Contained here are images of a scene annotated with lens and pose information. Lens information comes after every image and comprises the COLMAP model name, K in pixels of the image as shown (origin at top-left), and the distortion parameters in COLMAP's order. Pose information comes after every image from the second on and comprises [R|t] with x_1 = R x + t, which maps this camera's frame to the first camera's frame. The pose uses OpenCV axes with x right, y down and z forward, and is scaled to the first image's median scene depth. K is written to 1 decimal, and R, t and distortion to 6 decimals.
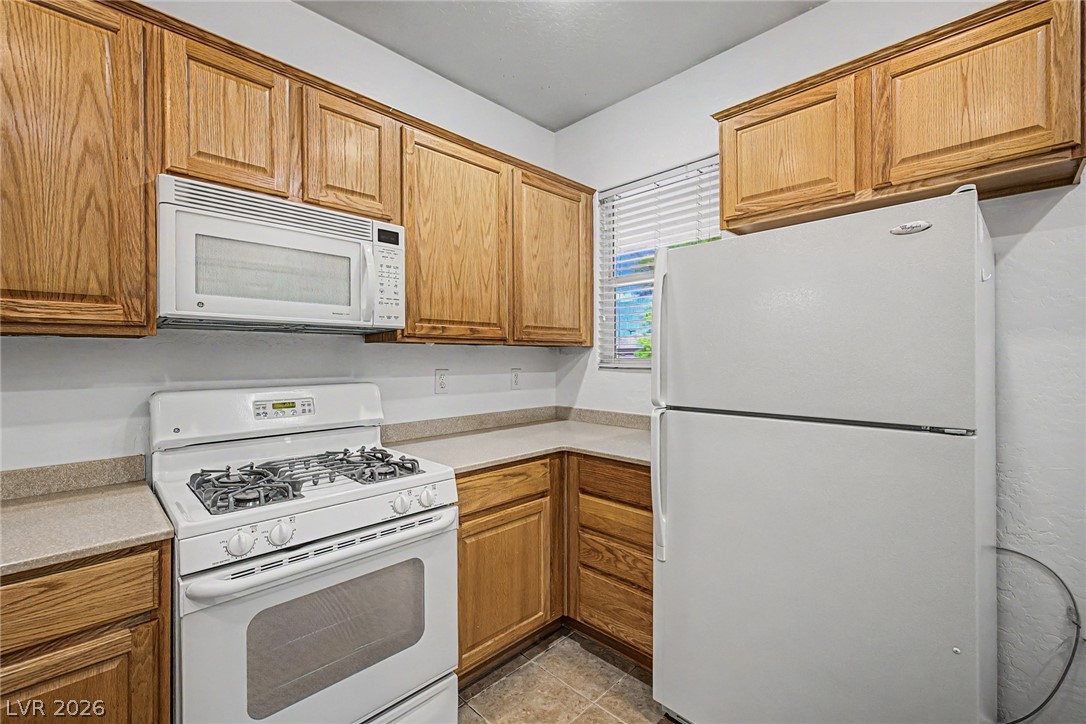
lens RADIAL K [[459.1, 0, 527.8], [0, 459.1, 358.9], [0, 0, 1]] dist [0.002321, -0.000066]
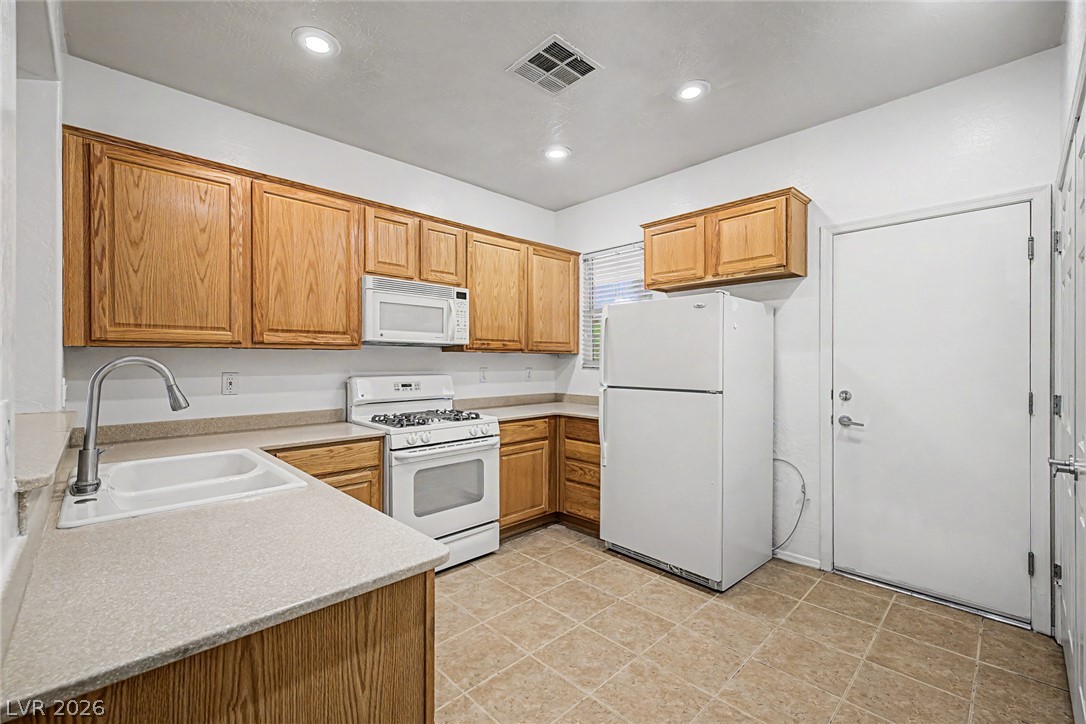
lens RADIAL K [[459.1, 0, 527.8], [0, 459.1, 358.9], [0, 0, 1]] dist [0.002321, -0.000066]
pose [[0.999712, 0.004571, -0.023540, 0.010511], [-0.004751, 0.999960, -0.007602, 0.003970], [0.023505, 0.007712, 0.999694, -0.817383]]
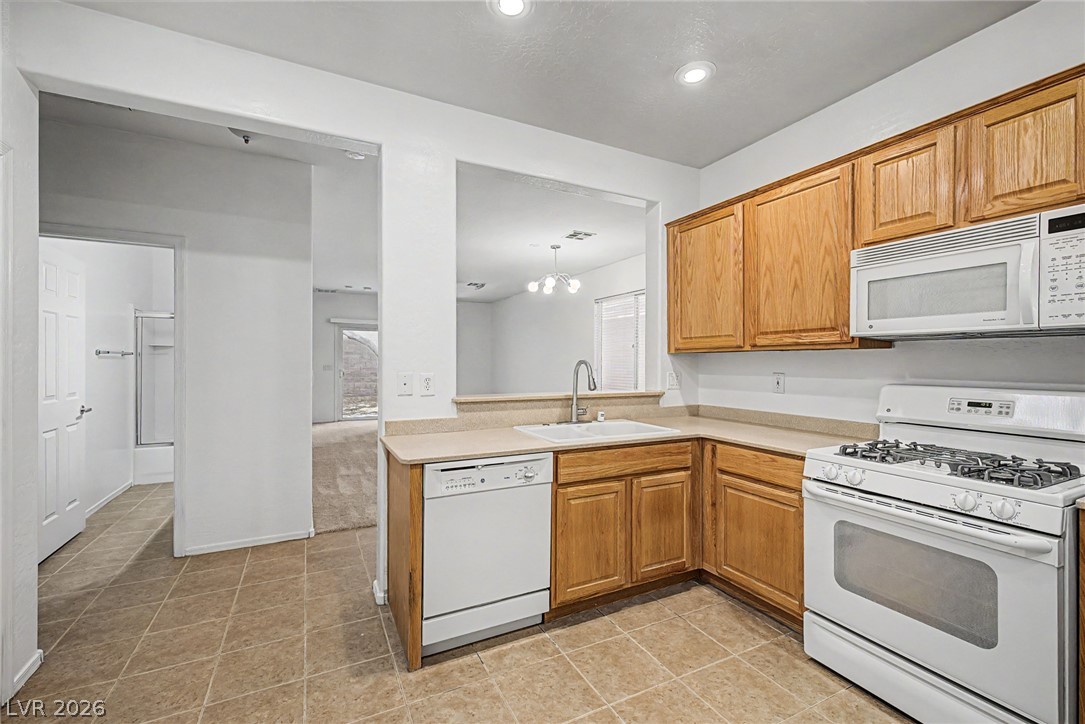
lens RADIAL K [[454.7, 0, 536.6], [0, 454.7, 358.1], [0, 0, 1]] dist [0.009348, -0.000059]
pose [[-0.304555, -0.001164, -0.952494, 0.796773], [-0.001522, 0.999999, -0.000736, -0.008150], [0.952494, 0.001225, -0.304556, 0.297402]]
